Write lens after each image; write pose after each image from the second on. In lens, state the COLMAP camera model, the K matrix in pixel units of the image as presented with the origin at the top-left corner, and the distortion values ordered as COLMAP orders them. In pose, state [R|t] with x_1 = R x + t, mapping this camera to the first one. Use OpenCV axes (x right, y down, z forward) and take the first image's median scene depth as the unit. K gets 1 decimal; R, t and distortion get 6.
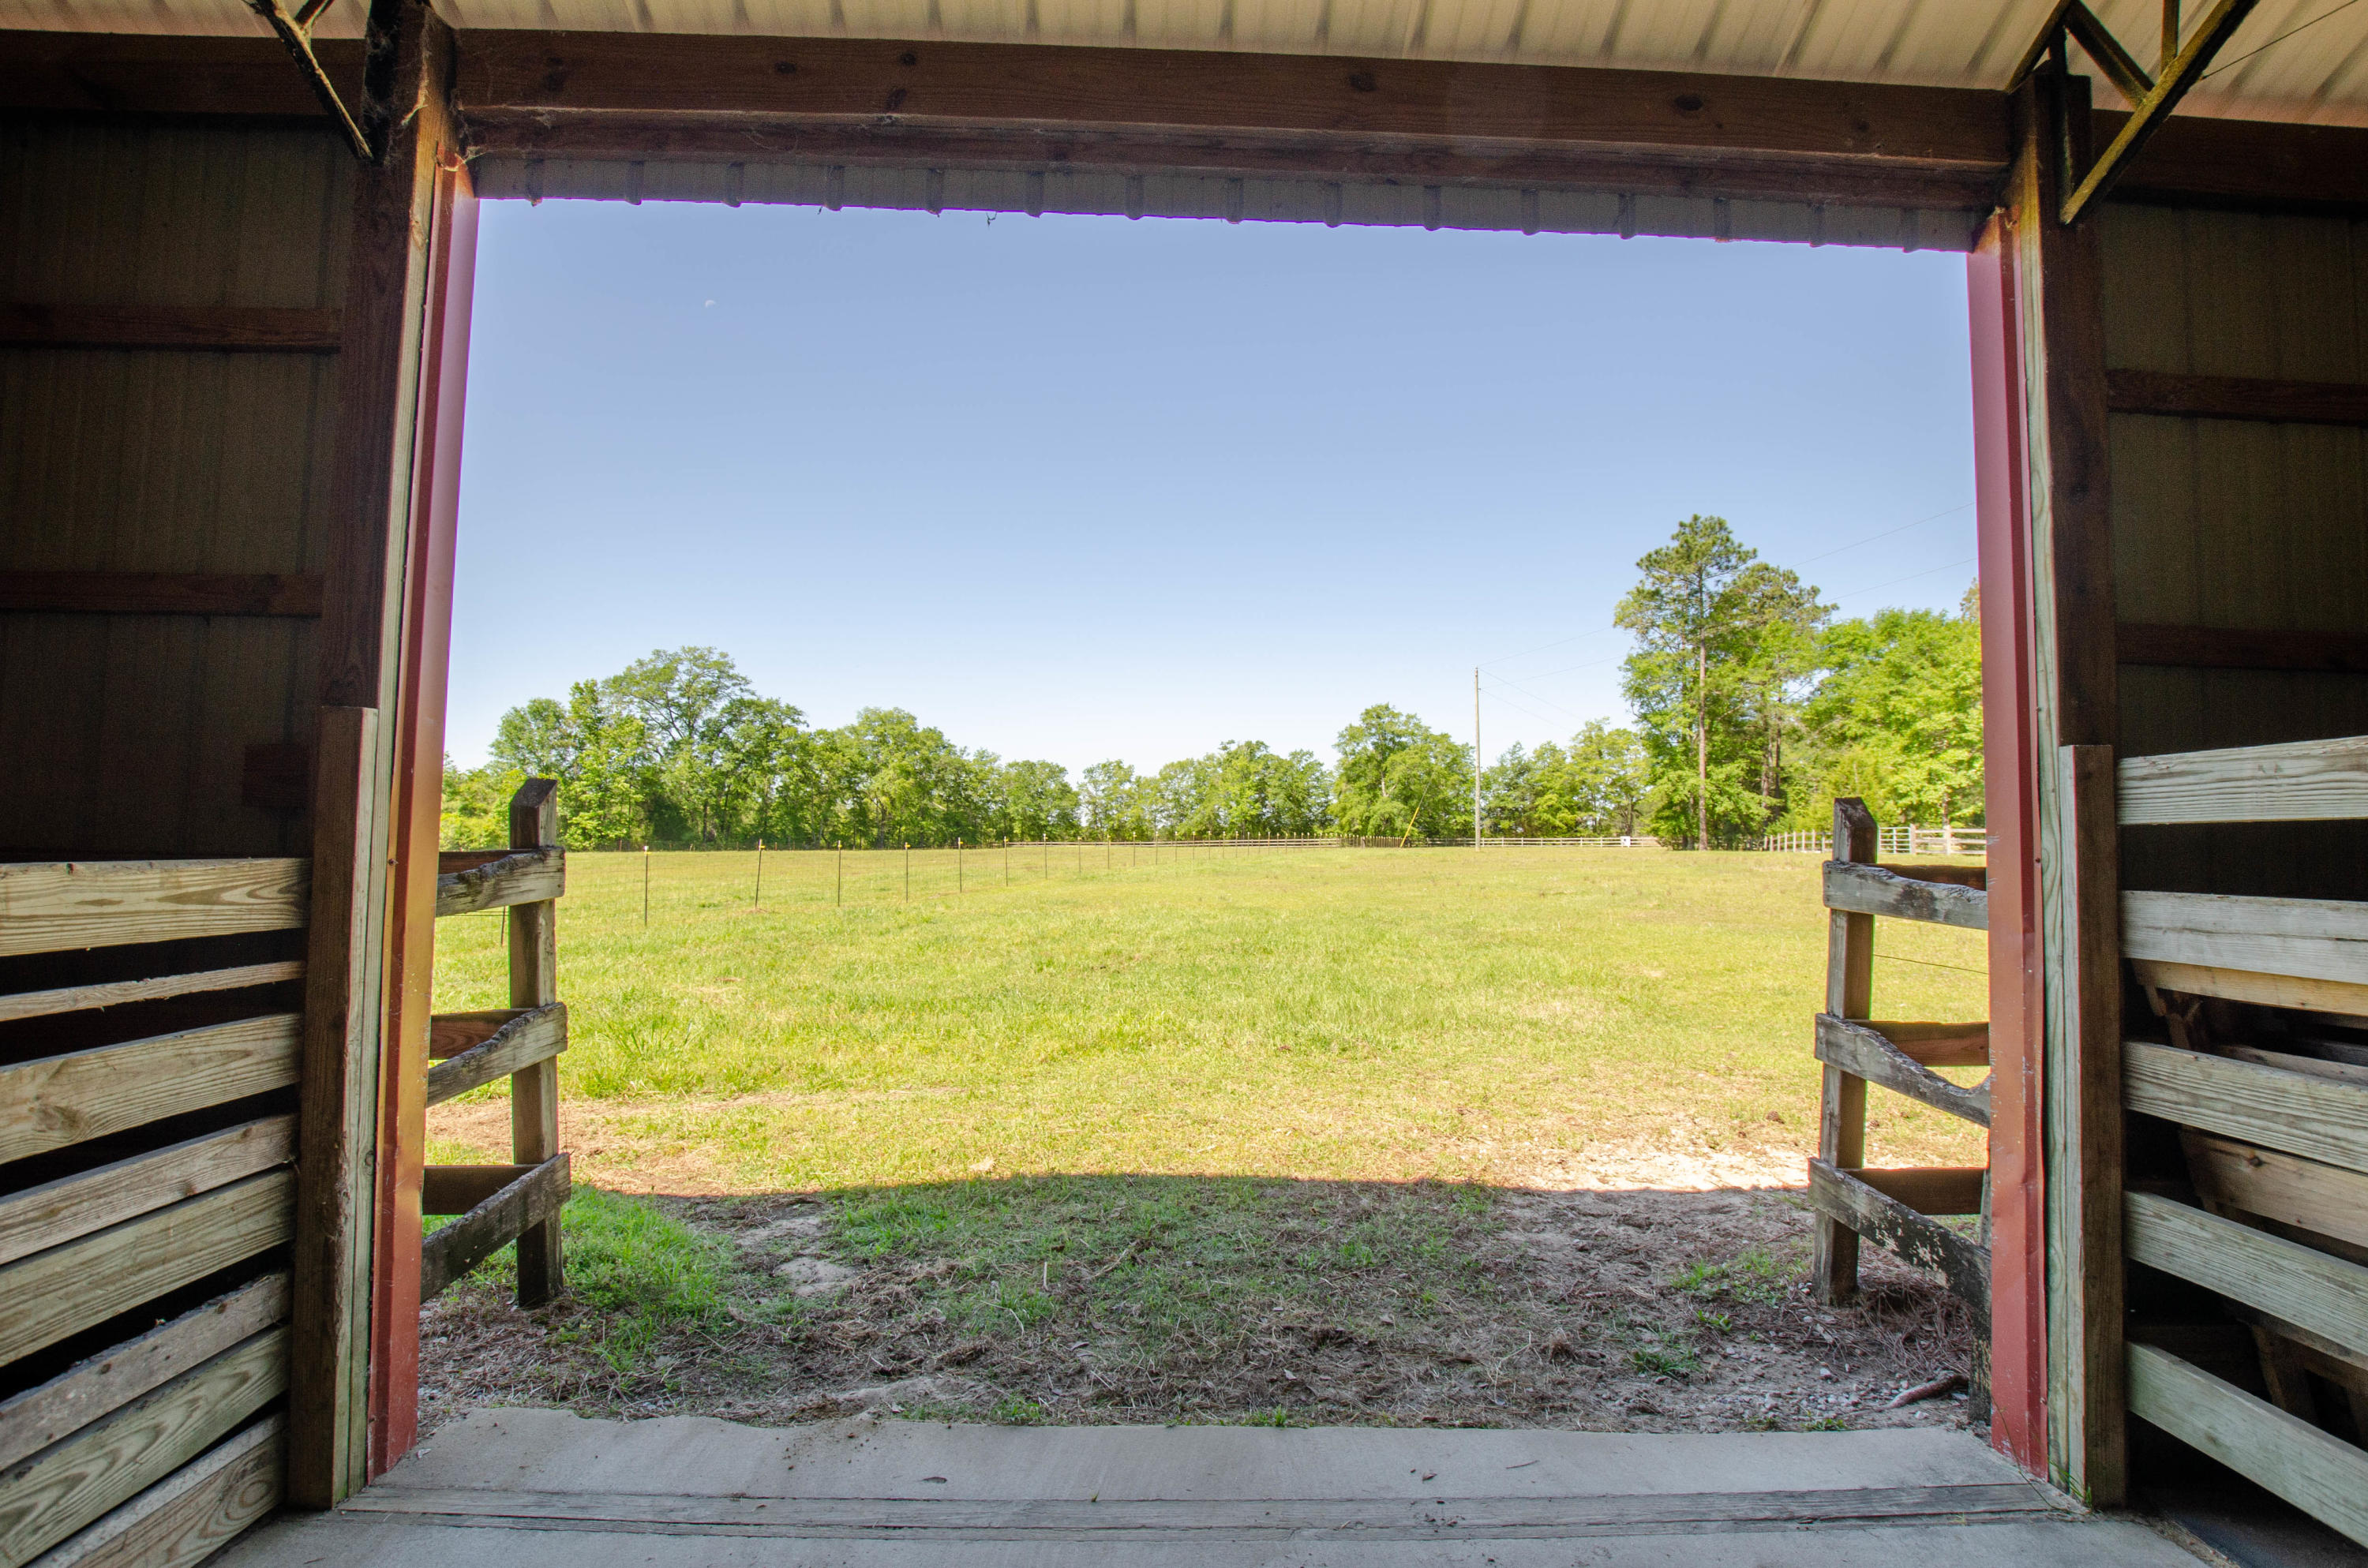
lens RADIAL K [[1052.4, 0, 1192.5], [0, 1052.4, 787.1], [0, 0, 1]] dist [-0.024415, 0.001181]
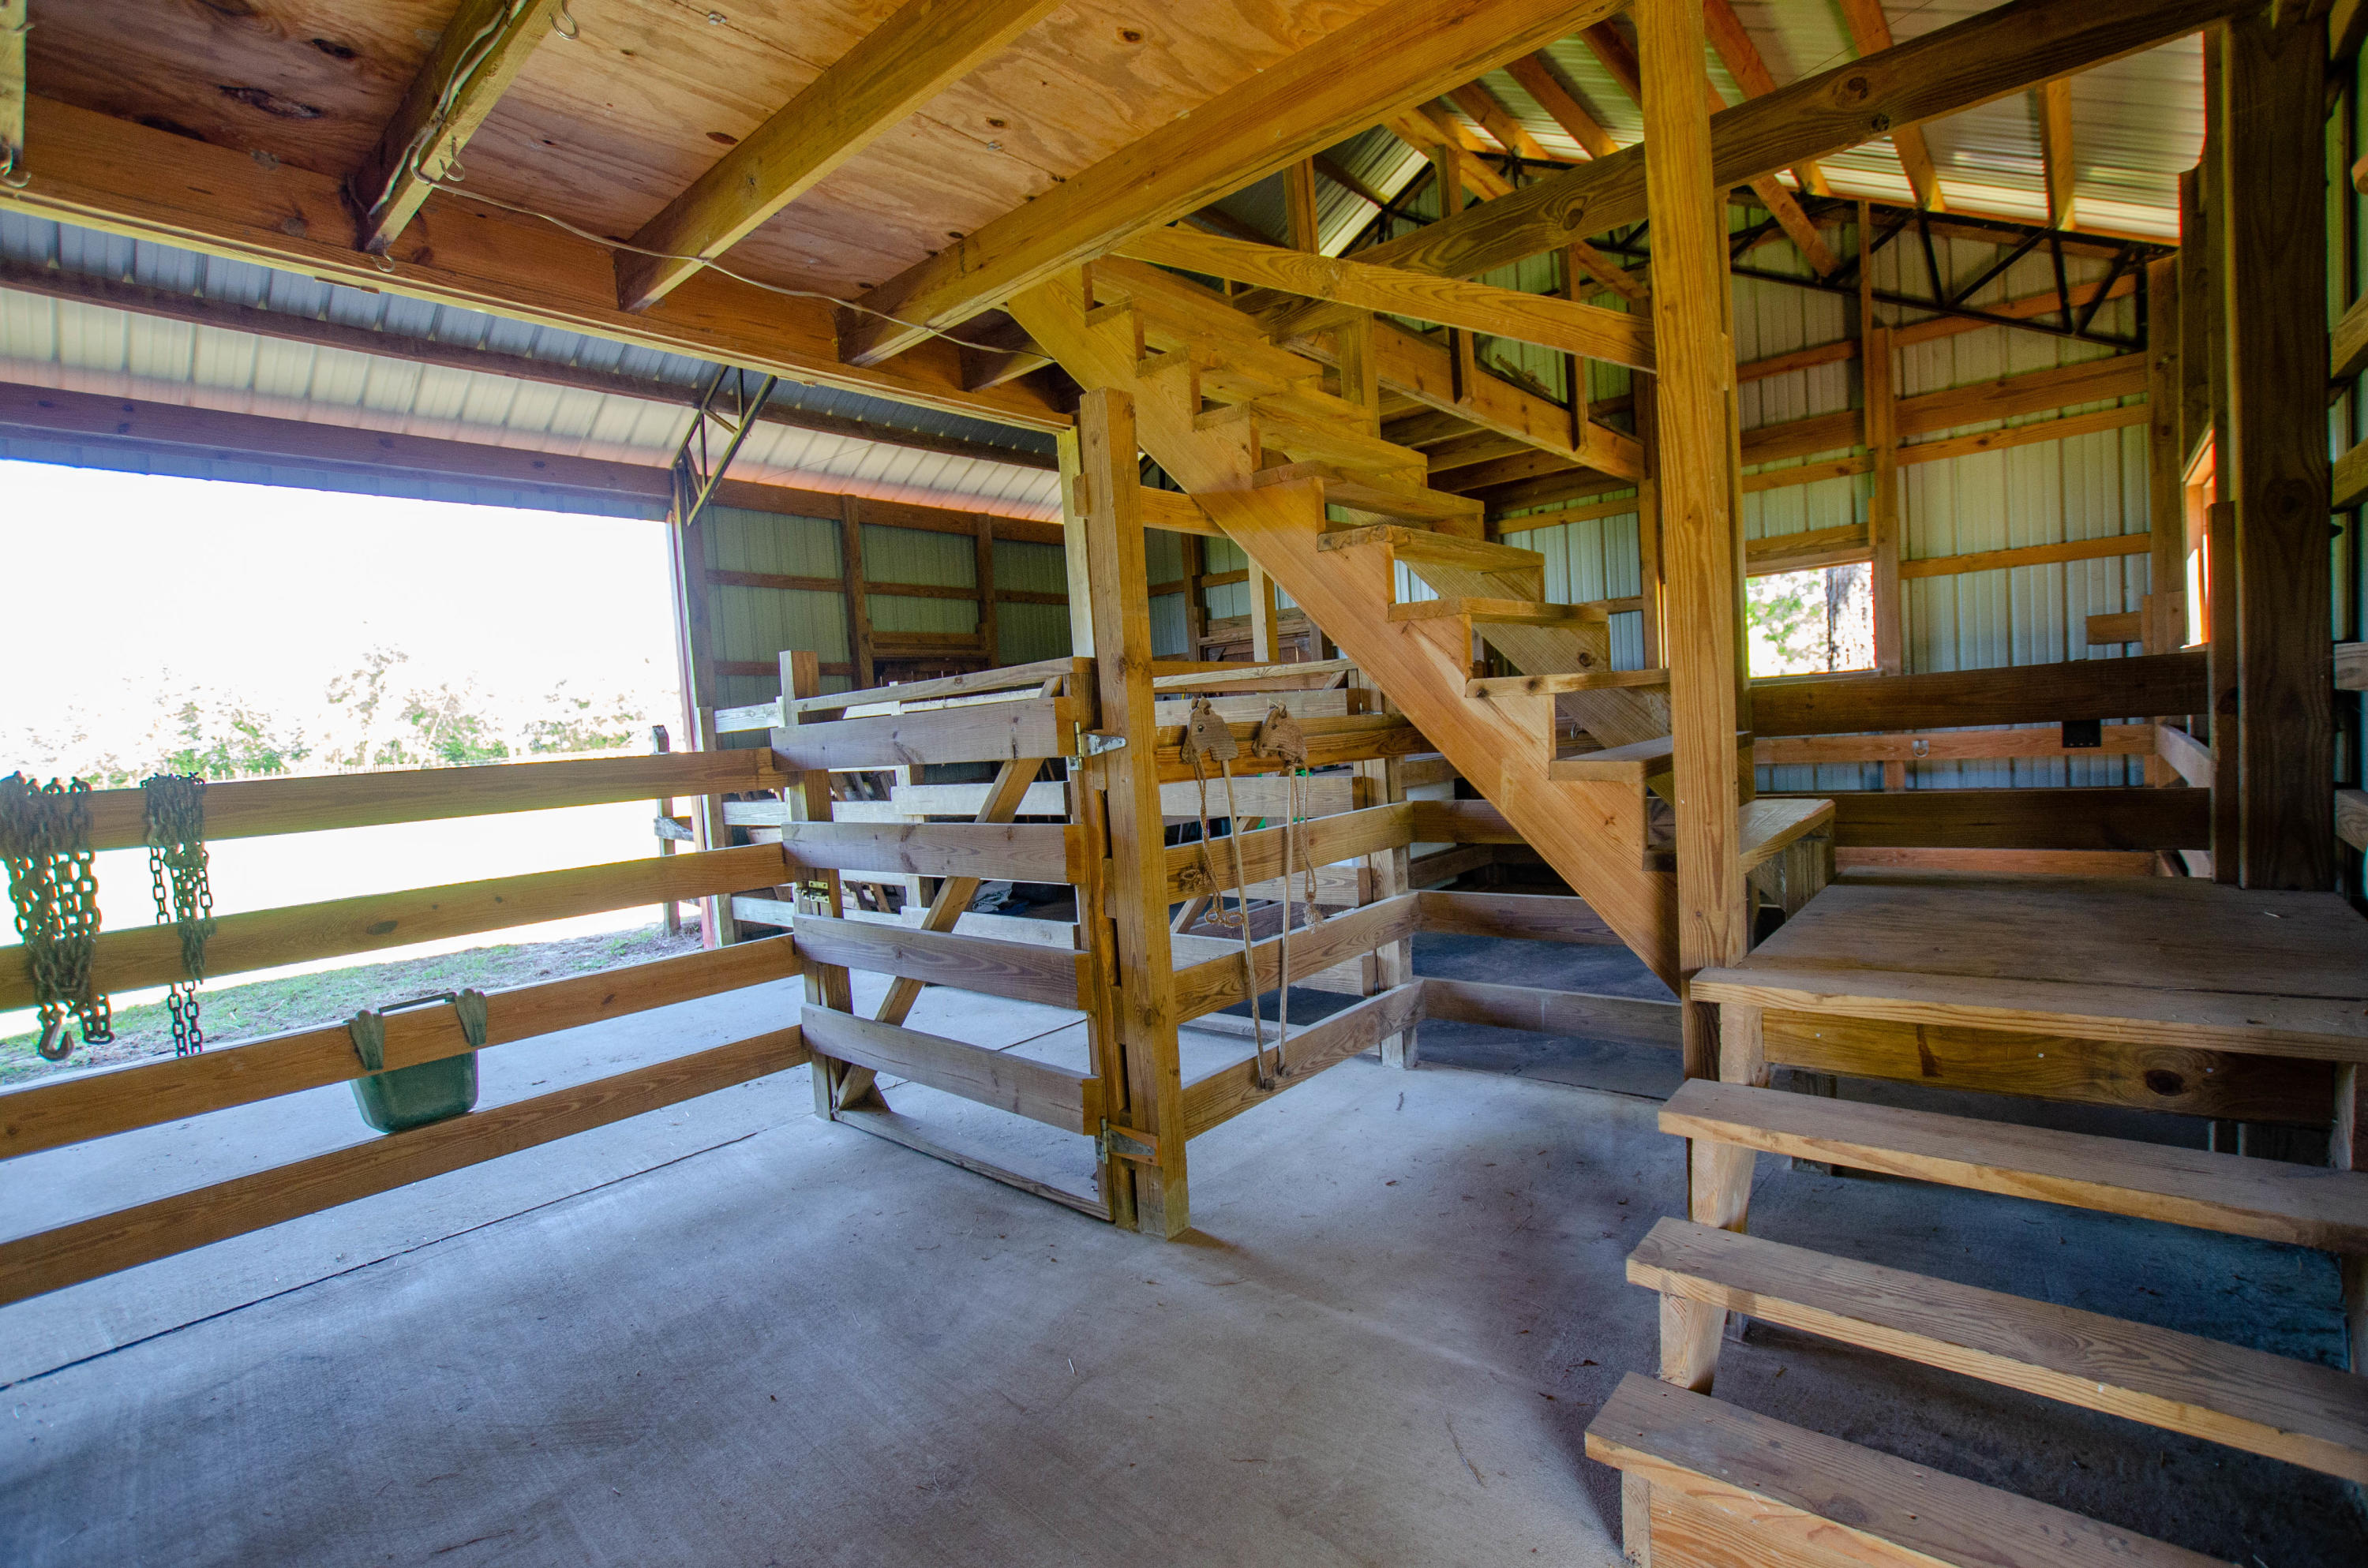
lens RADIAL K [[1052.4, 0, 1194.6], [0, 1052.4, 782.3], [0, 0, 1]] dist [-0.024415, 0.001181]
pose [[0.663536, -0.101532, 0.741223, -0.419153], [0.036422, 0.993958, 0.103546, -0.076799], [-0.747257, -0.041710, 0.663225, -1.870107]]
